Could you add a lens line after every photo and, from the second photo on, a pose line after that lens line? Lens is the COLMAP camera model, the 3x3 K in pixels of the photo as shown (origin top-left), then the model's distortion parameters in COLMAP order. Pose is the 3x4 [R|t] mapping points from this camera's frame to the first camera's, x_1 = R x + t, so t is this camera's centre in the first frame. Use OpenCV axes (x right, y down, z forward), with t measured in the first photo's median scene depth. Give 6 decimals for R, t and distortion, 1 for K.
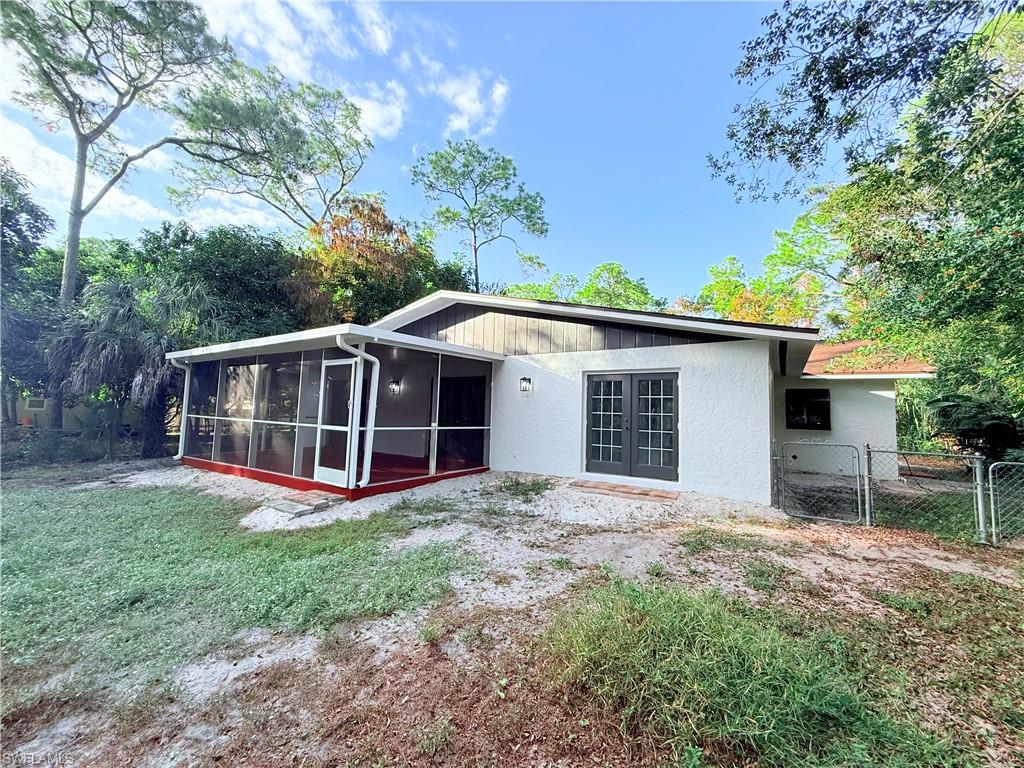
lens RADIAL K [[407.0, 0, 511.9], [0, 407.0, 383.4], [0, 0, 1]] dist [-0.000961, 0.000712]
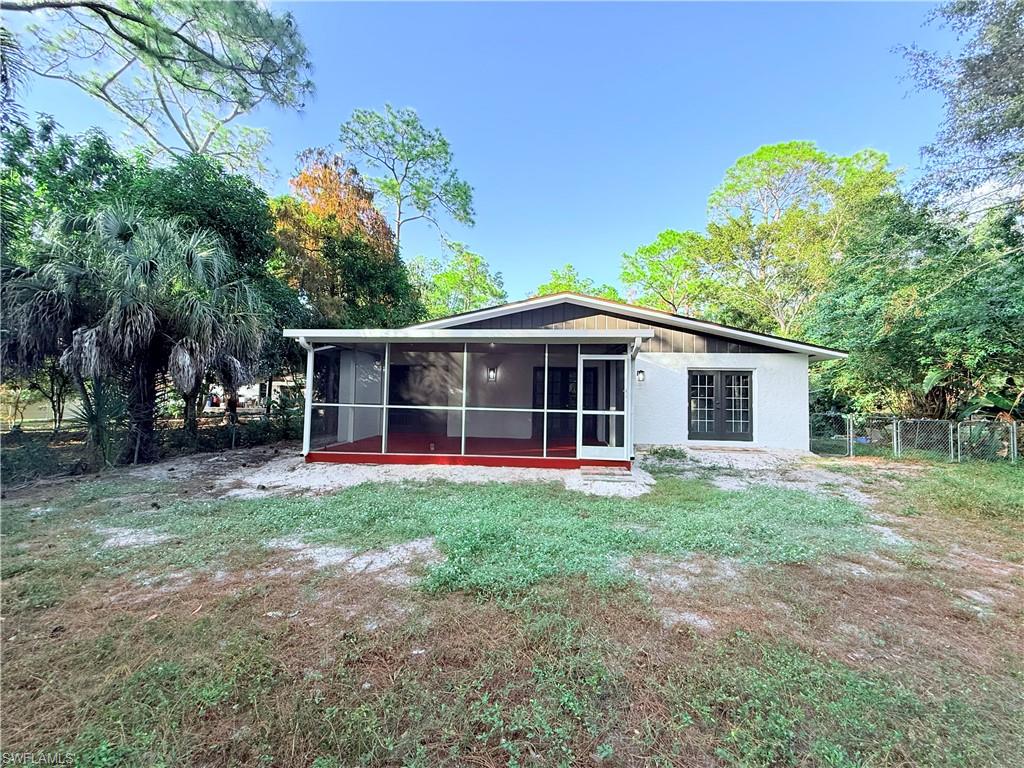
lens RADIAL K [[407.0, 0, 512.1], [0, 407.0, 380.9], [0, 0, 1]] dist [-0.000961, 0.000712]
pose [[0.884850, 0.008946, 0.465789, -1.005876], [-0.027413, 0.999083, 0.032888, -0.013210], [-0.465068, -0.041870, 0.884284, 0.054401]]
